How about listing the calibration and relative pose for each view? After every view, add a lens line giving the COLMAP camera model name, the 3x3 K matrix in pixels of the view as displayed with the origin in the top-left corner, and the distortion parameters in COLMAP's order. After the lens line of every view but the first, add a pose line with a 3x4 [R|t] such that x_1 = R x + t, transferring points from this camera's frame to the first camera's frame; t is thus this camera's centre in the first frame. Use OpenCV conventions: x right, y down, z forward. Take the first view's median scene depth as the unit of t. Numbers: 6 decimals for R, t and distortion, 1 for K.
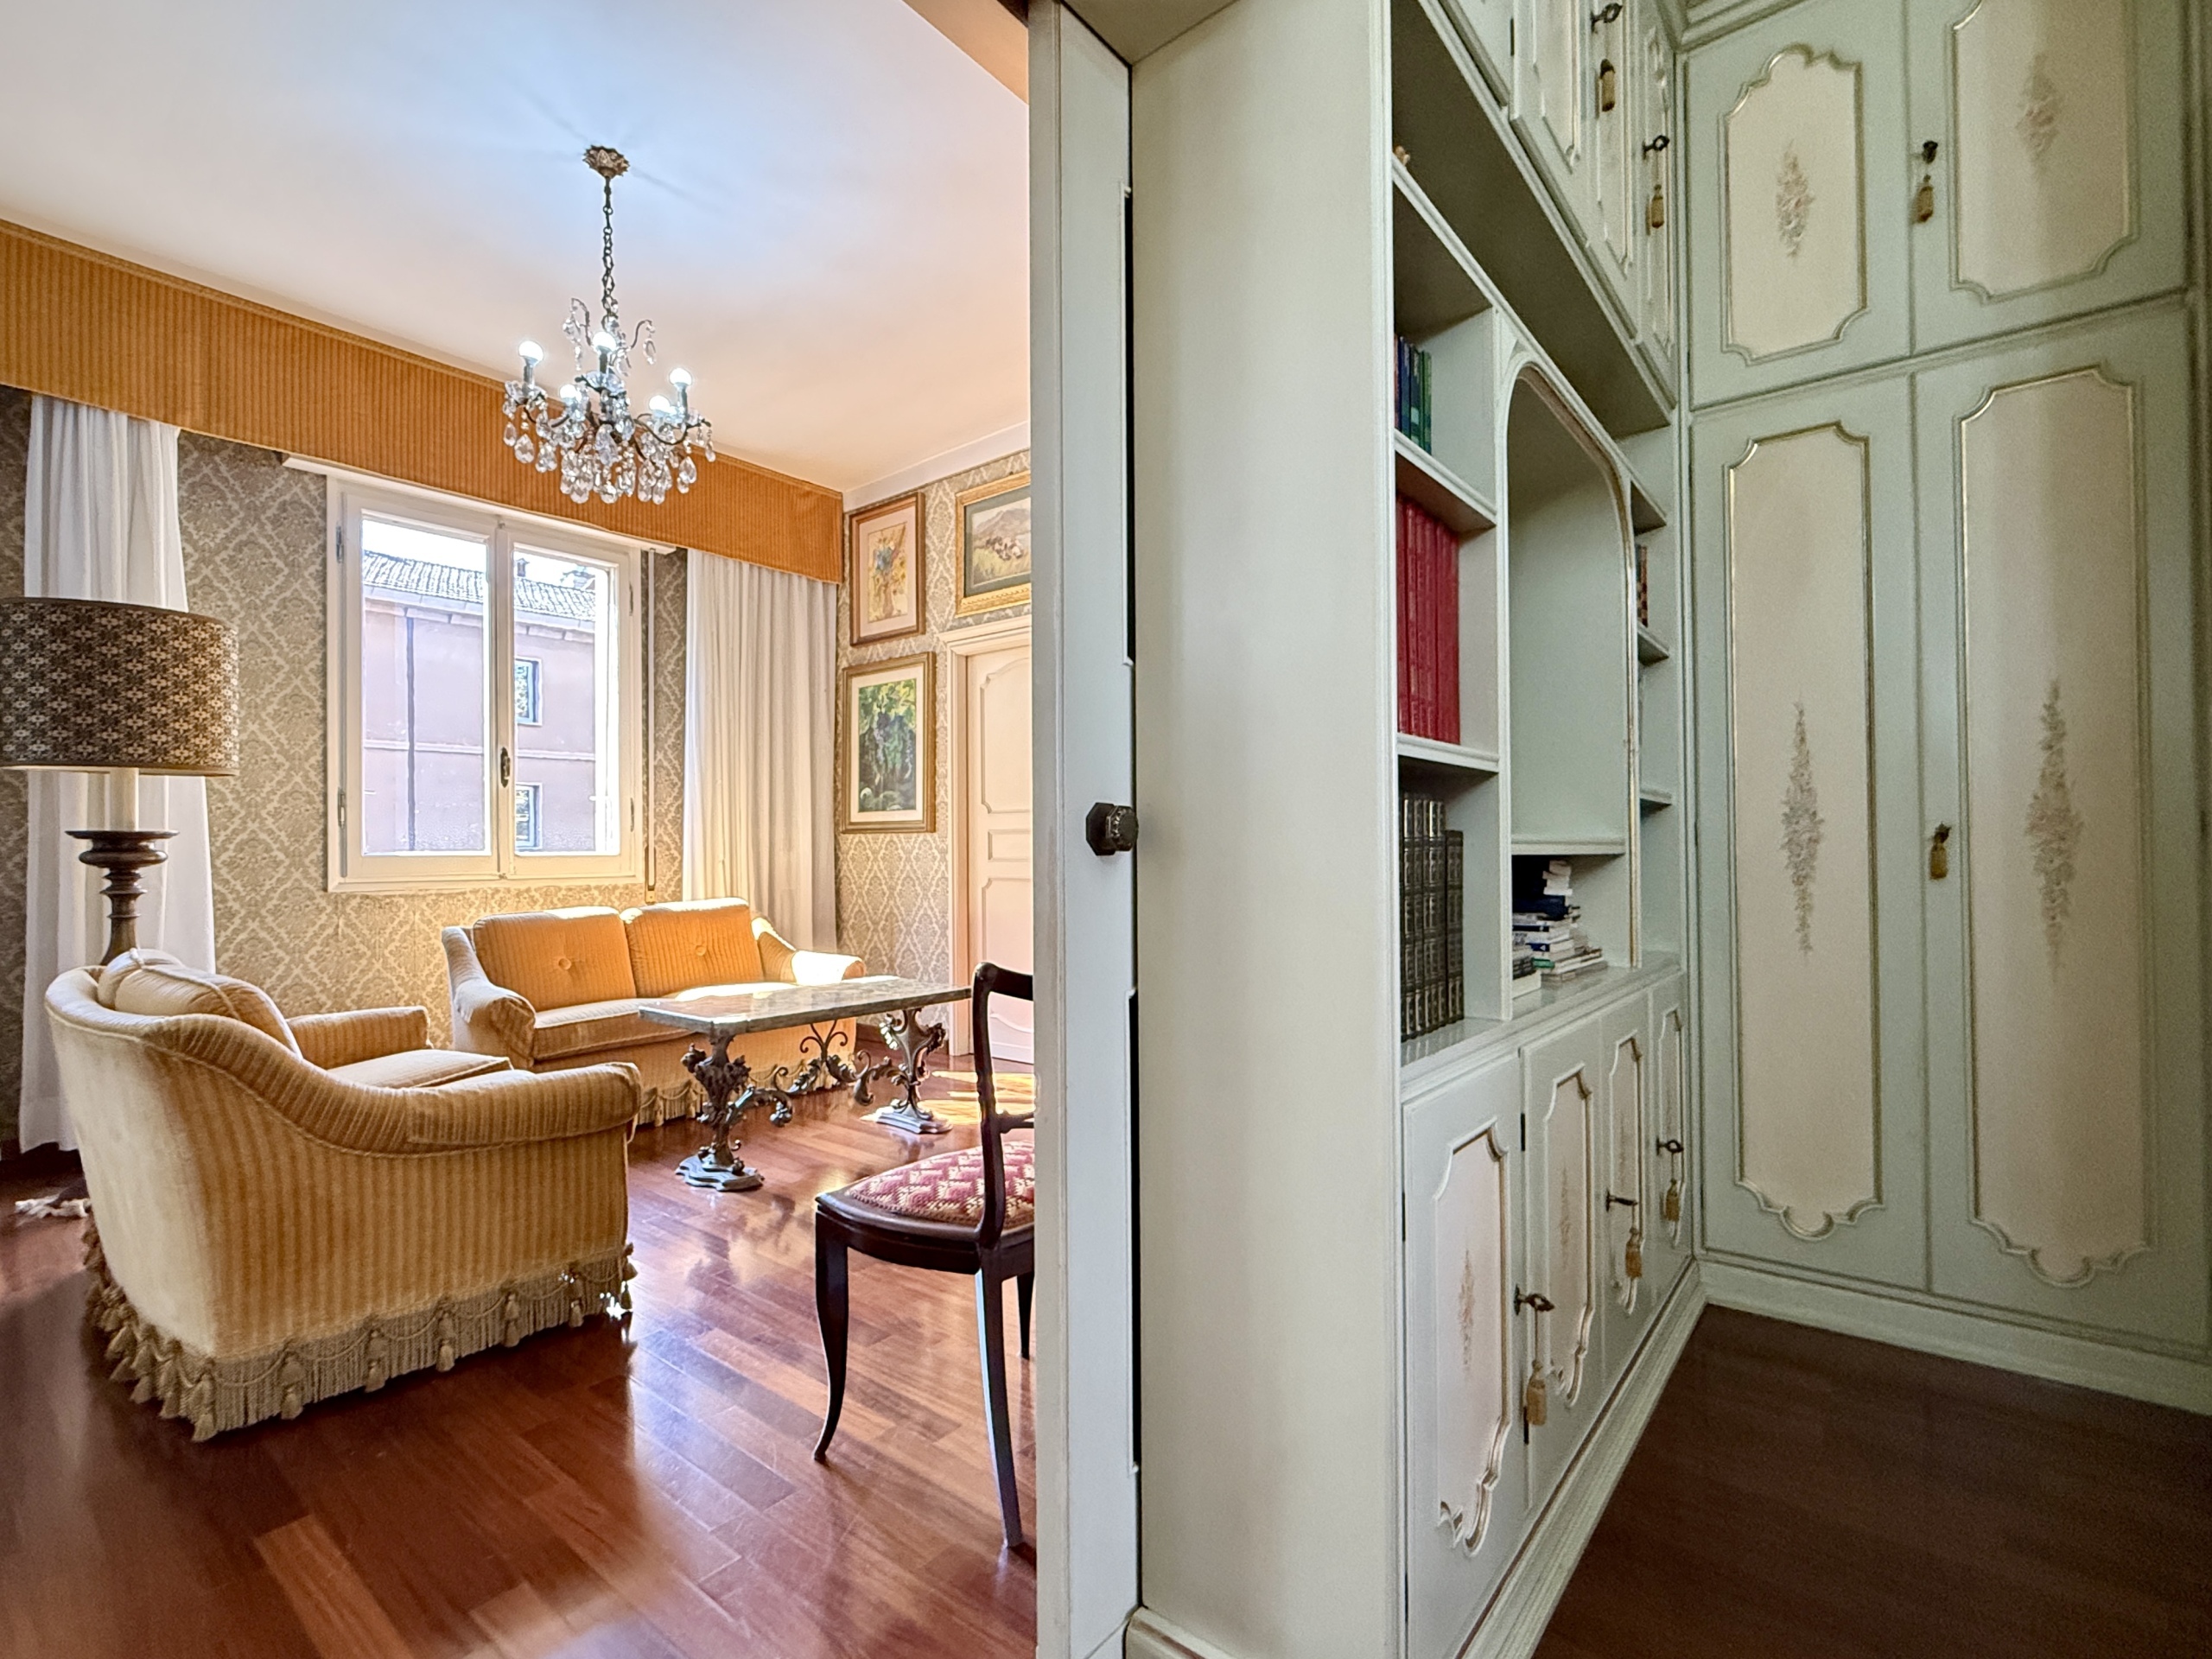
lens RADIAL K [[1018.1, 0, 1104.9], [0, 1018.1, 843.6], [0, 0, 1]] dist [-0.001912, -0.000623]
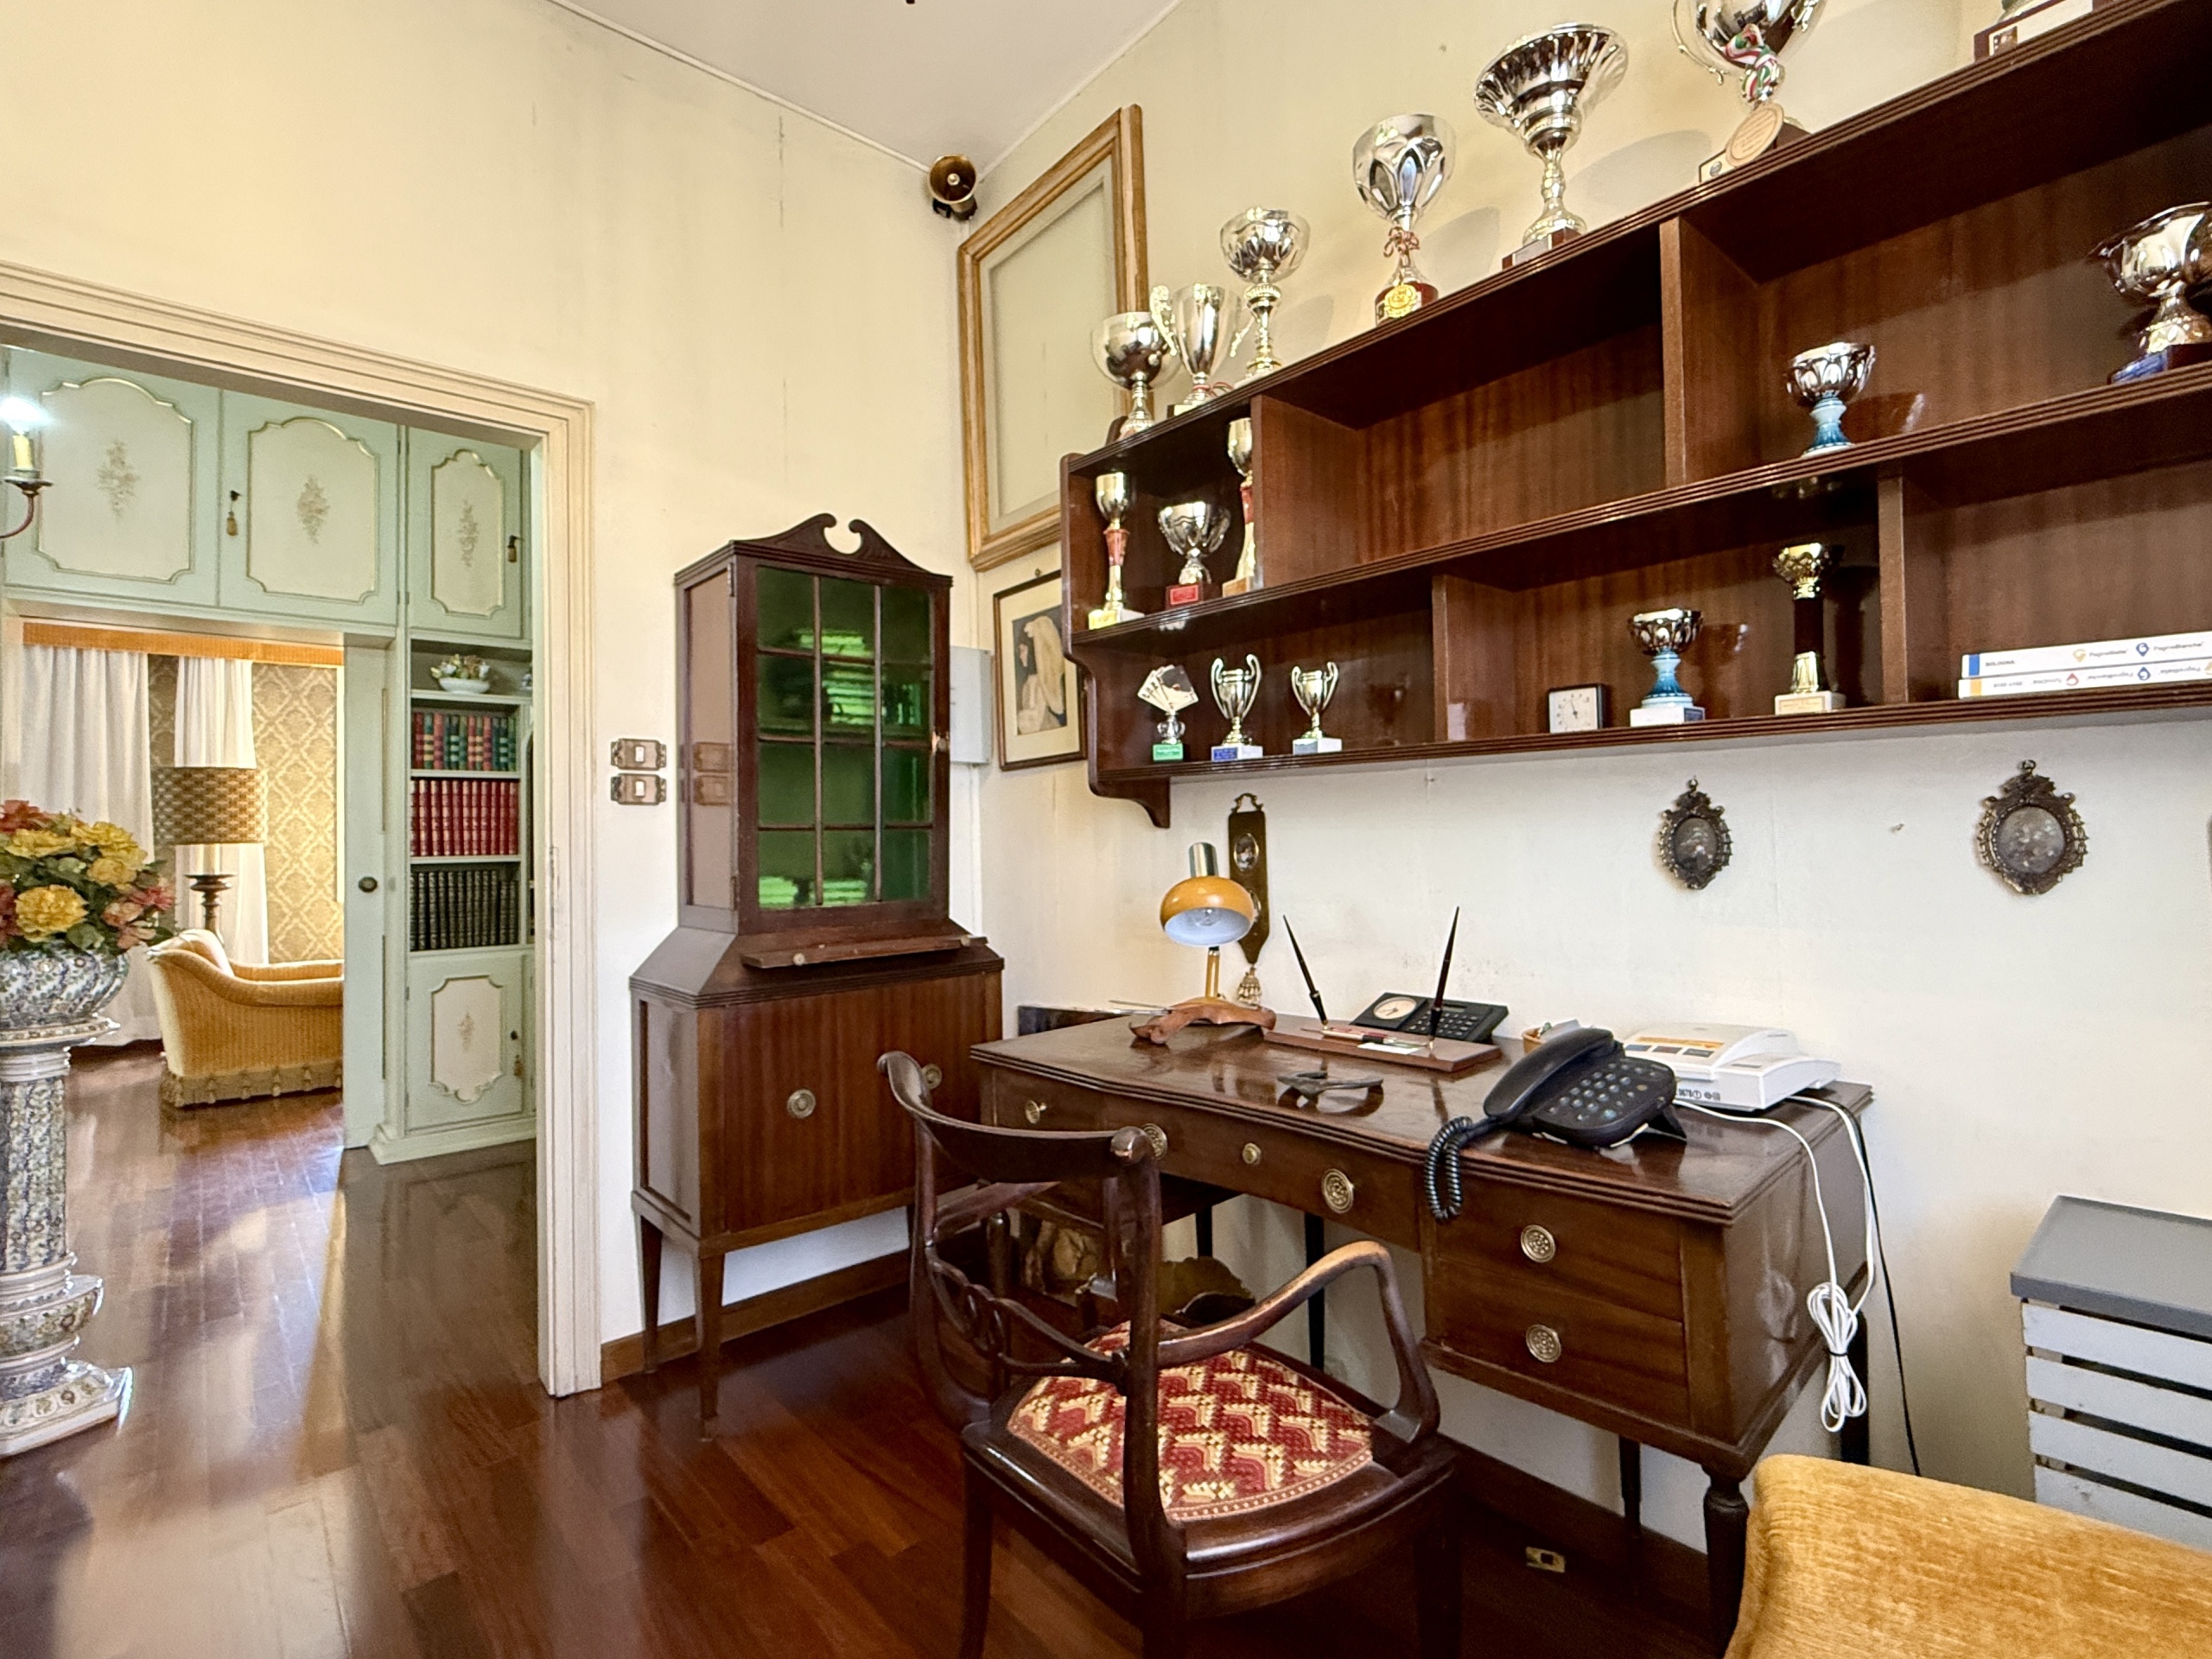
lens RADIAL K [[1018.1, 0, 1101.1], [0, 1018.1, 811.4], [0, 0, 1]] dist [-0.001912, -0.000623]
pose [[0.987093, -0.028600, -0.157575, 0.935057], [0.024265, 0.999274, -0.029367, -0.028365], [0.158301, 0.025164, 0.987070, -0.611762]]
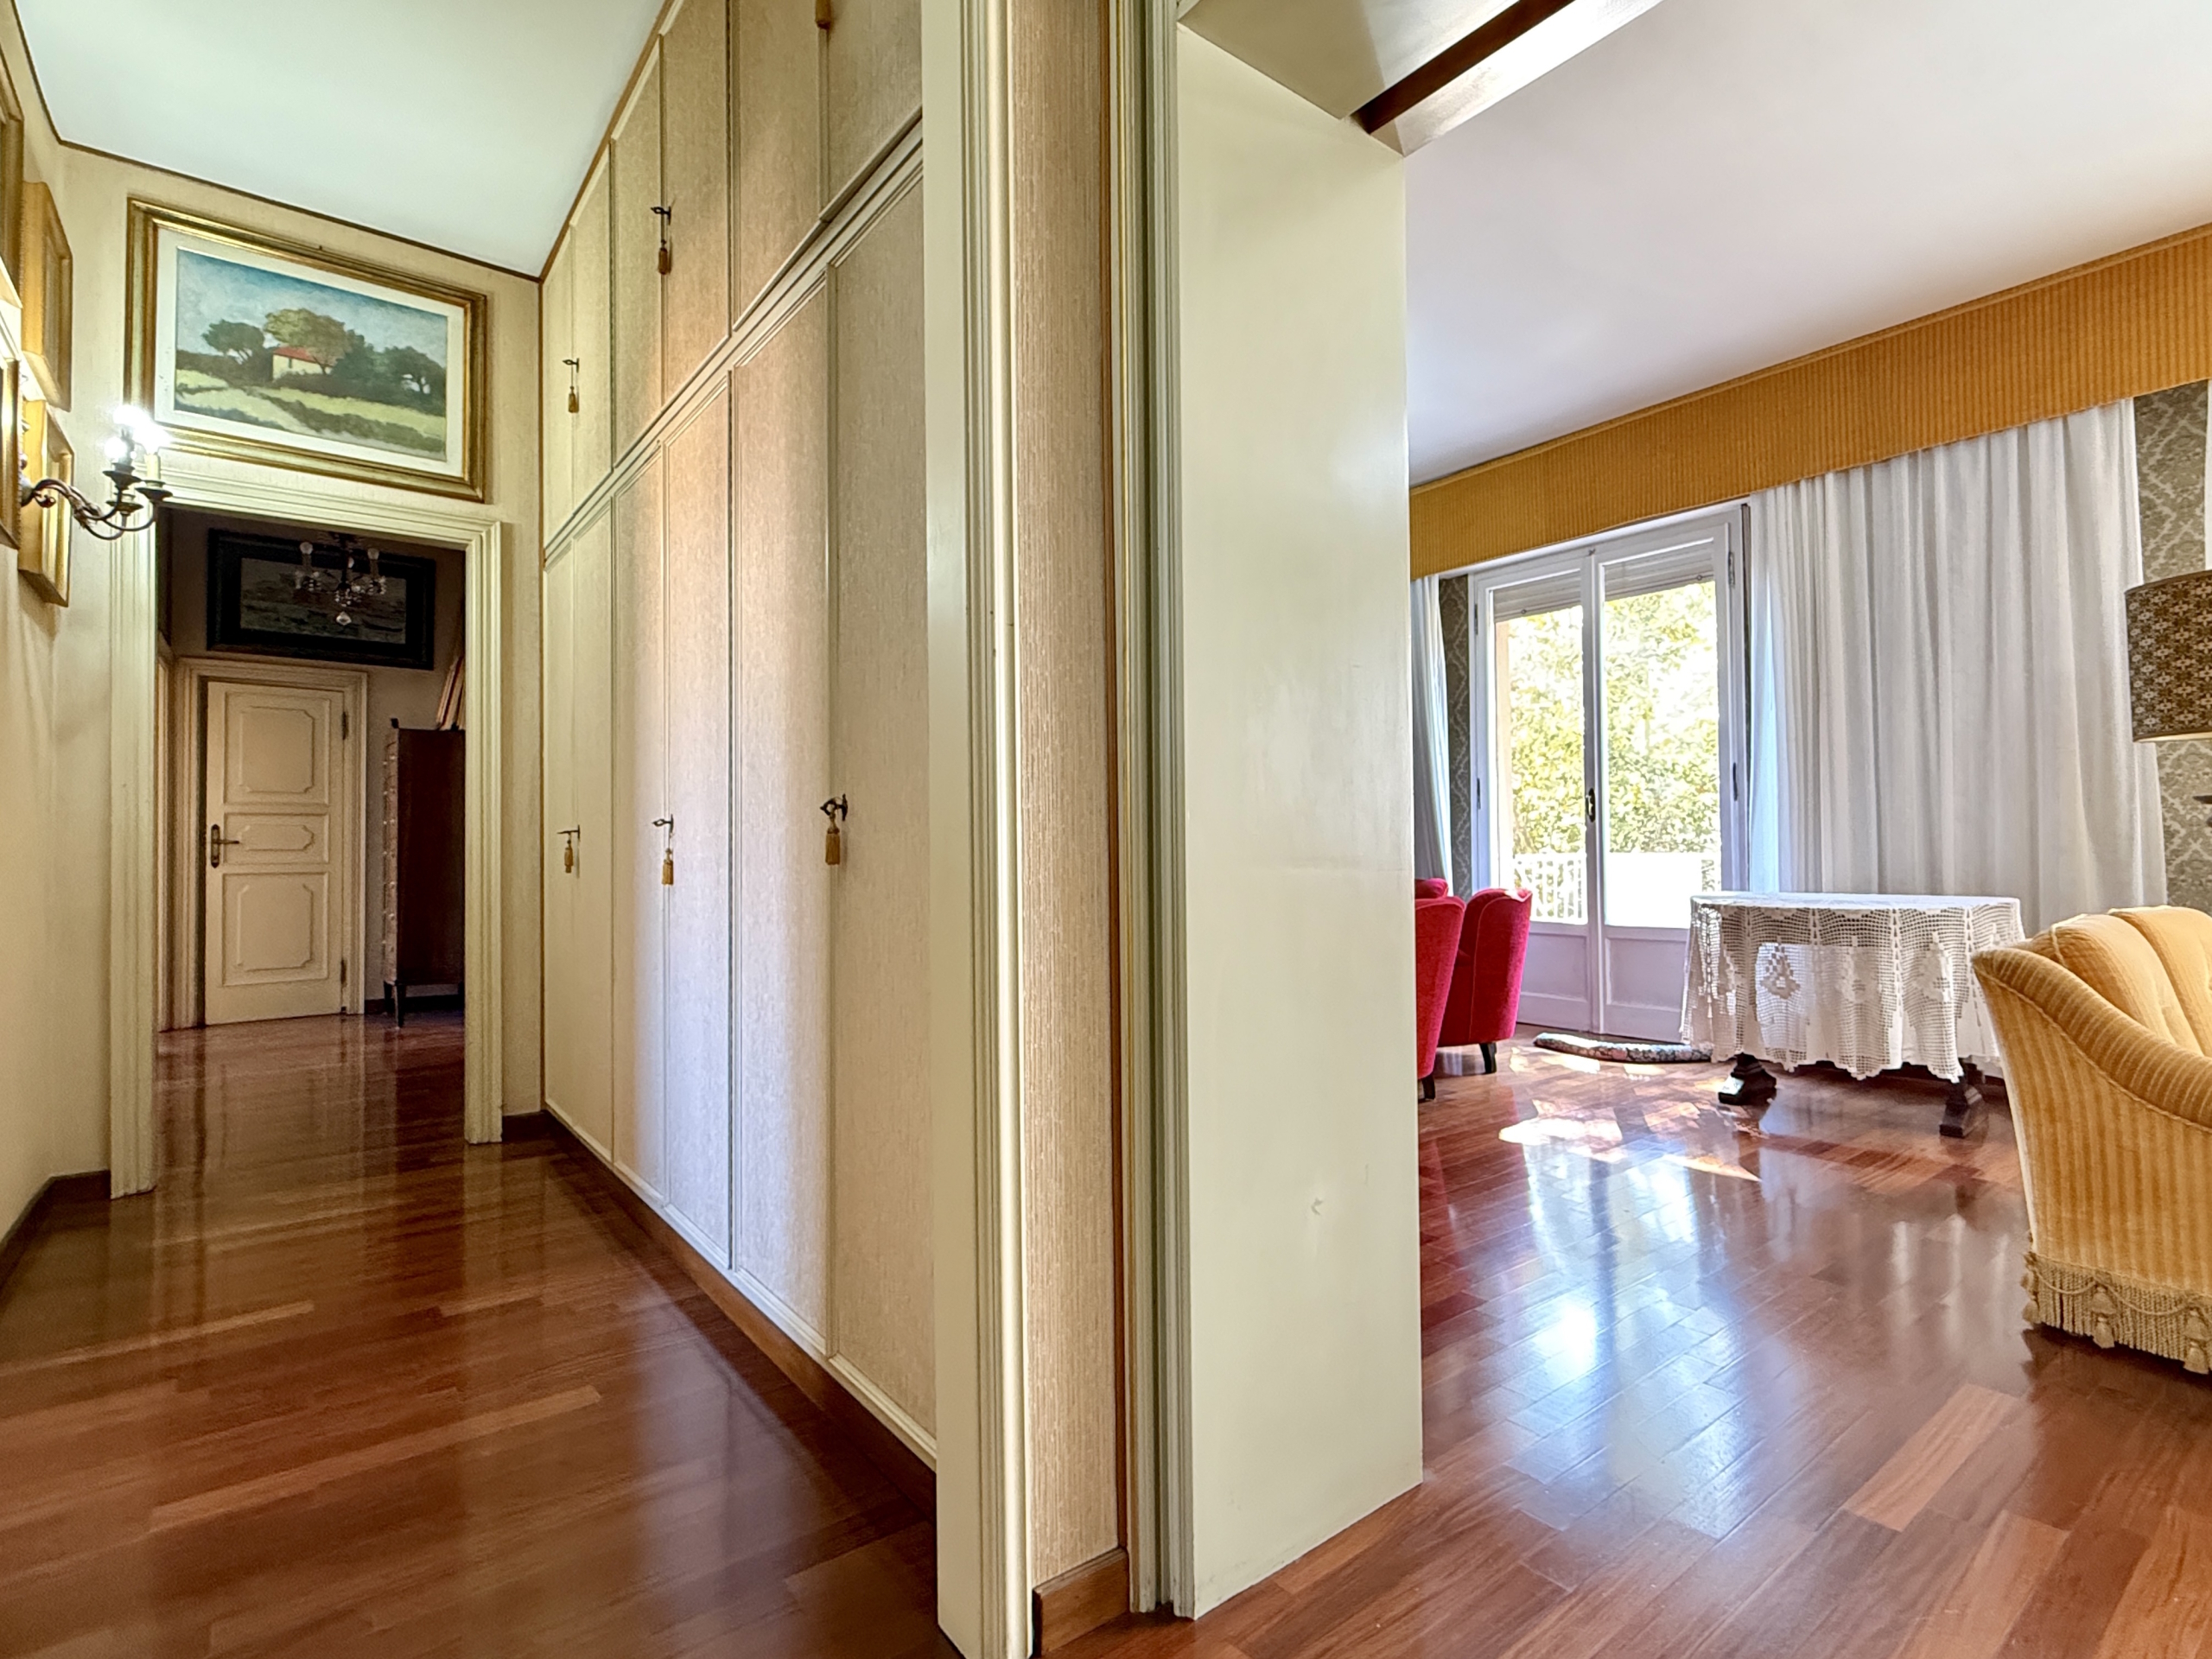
lens RADIAL K [[1115.9, 0, 1093.9], [0, 1115.9, 826.7], [0, 0, 1]] dist [-0.003820, 0.002513]
pose [[-0.221765, -0.013097, -0.975012, 0.273835], [0.014359, 0.999758, -0.016695, 0.016483], [0.974994, -0.017702, -0.221523, 0.122834]]
